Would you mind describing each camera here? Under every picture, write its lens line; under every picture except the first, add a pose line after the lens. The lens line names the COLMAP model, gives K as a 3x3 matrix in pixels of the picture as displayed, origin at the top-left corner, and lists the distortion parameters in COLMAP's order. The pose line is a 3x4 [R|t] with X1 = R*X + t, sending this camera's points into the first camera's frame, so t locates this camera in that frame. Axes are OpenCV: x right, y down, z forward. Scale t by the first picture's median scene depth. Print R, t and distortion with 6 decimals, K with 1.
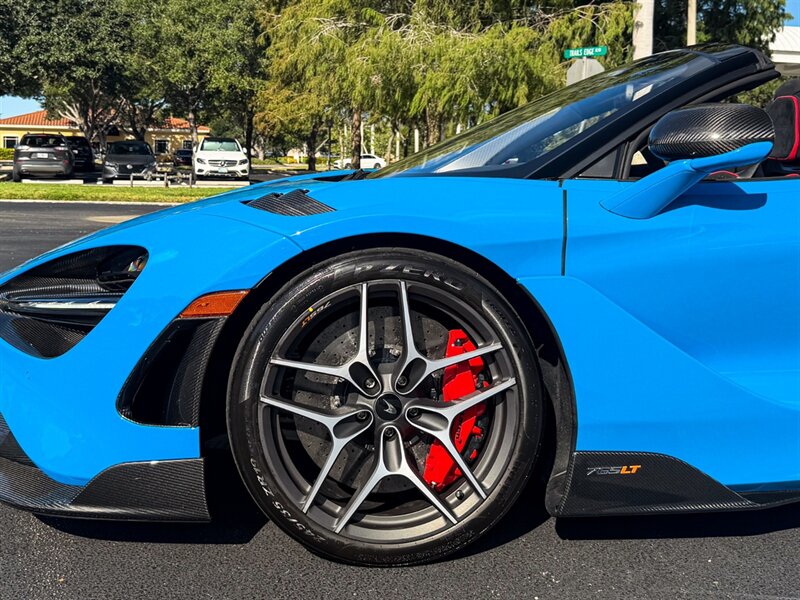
lens RADIAL K [[891.3, 0, 398.6], [0, 891.3, 207.9], [0, 0, 1]] dist [0.017725, 0.001635]
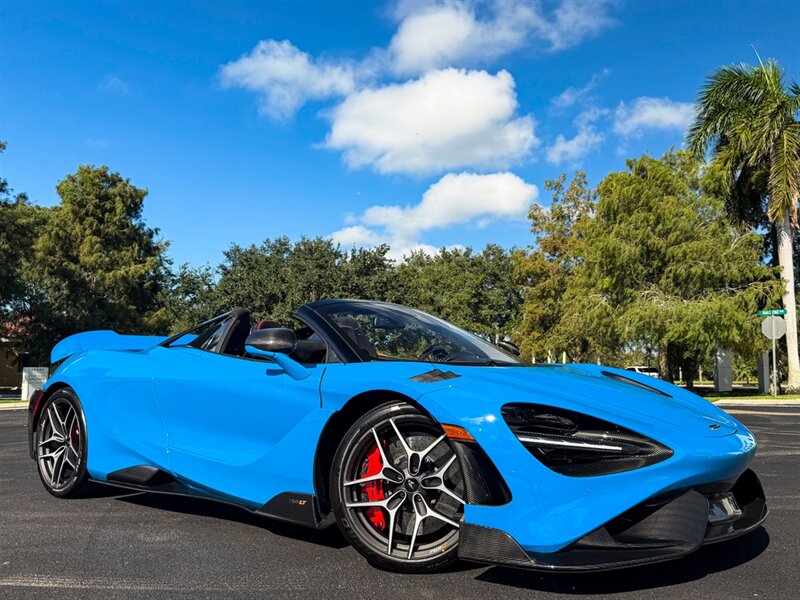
lens RADIAL K [[691.5, 0, 420.9], [0, 691.5, 311.1], [0, 0, 1]] dist [0.040547, -0.012953]
pose [[0.996810, -0.023445, -0.076296, -0.220880], [0.011781, 0.988634, -0.149878, 0.012808], [0.078943, 0.148501, 0.985756, -0.239487]]
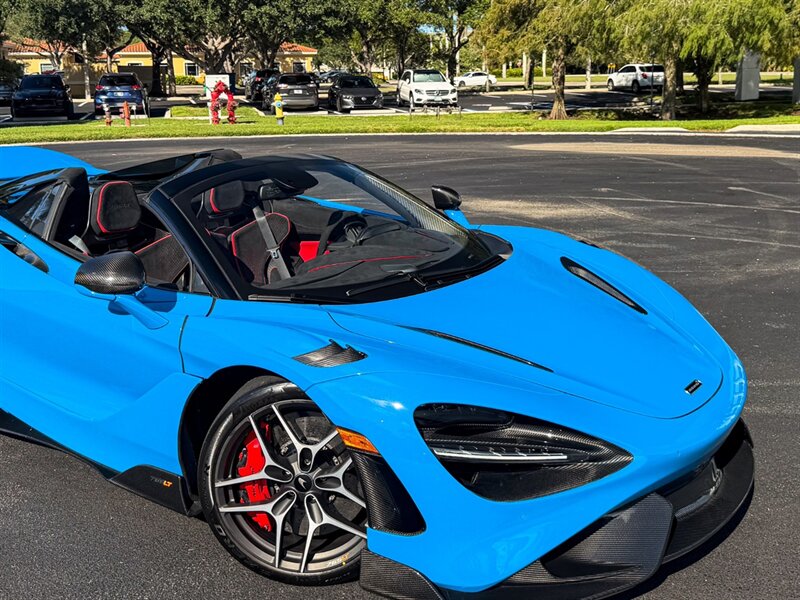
lens RADIAL K [[908.2, 0, 389.5], [0, 908.2, 212.5], [0, 0, 1]] dist [0.147195, -0.241141]
pose [[0.998640, -0.024309, -0.046121, -0.214942], [0.028977, 0.994216, 0.103421, -0.019467], [0.043340, -0.104616, 0.993568, -0.236321]]
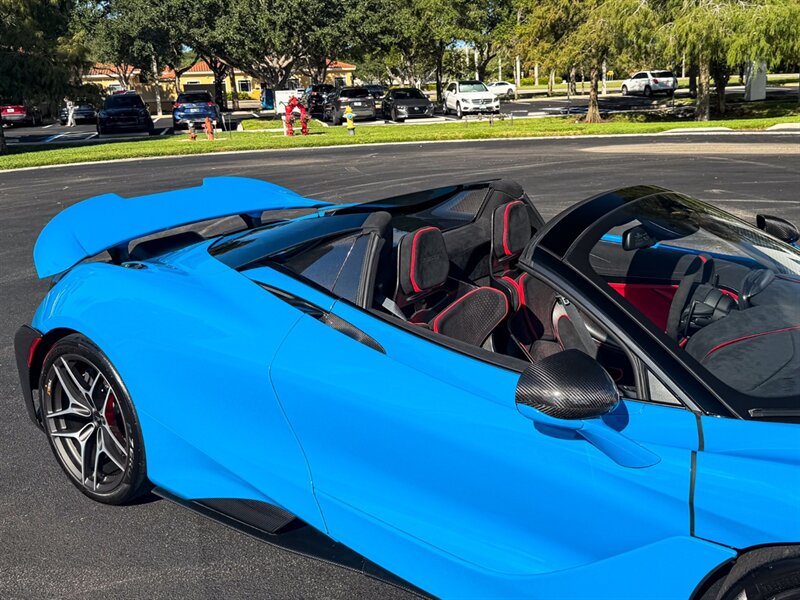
lens RADIAL K [[785.7, 0, 430.5], [0, 785.7, 218.4], [0, 0, 1]] dist [0.147665, -0.278436]
pose [[0.998293, -0.054302, -0.021502, -0.265480], [0.056507, 0.991095, 0.120572, -0.024359], [0.014763, -0.121581, 0.992472, -0.190409]]
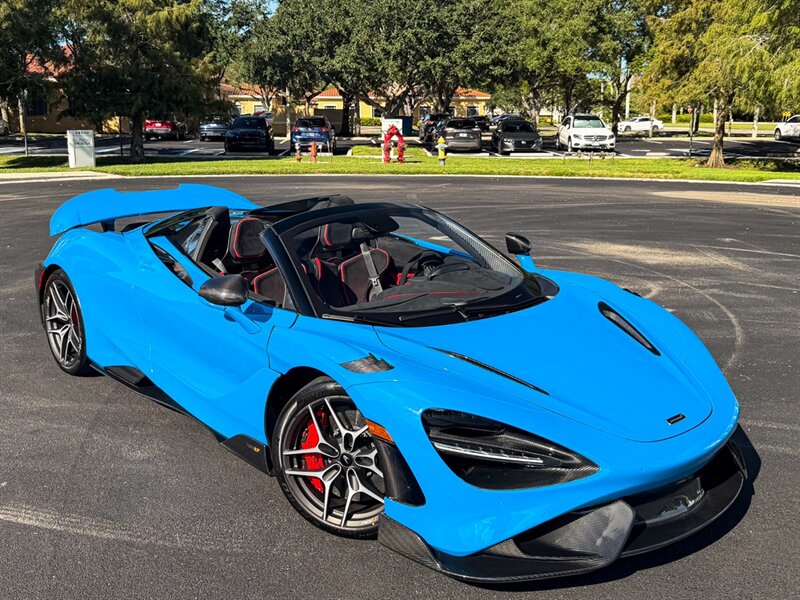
lens RADIAL K [[819.3, 0, 362.7], [0, 819.3, 272.7], [0, 0, 1]] dist [0.196393, -0.442445]
pose [[0.962342, 0.040460, -0.268815, -0.195343], [-0.003227, 0.990492, 0.137529, -0.023078], [0.271824, -0.131483, 0.953323, -0.249893]]
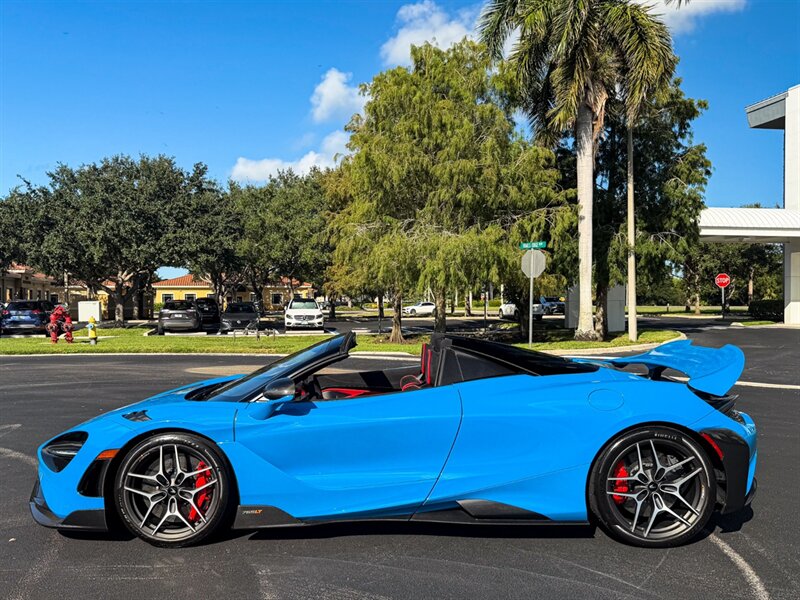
lens RADIAL K [[691.5, 0, 420.9], [0, 691.5, 311.1], [0, 0, 1]] dist [0.040547, -0.012953]
pose [[0.997343, -0.020167, -0.070007, 0.064297], [0.017550, 0.999131, -0.037808, -0.016758], [0.070709, 0.036479, 0.996830, -0.077417]]
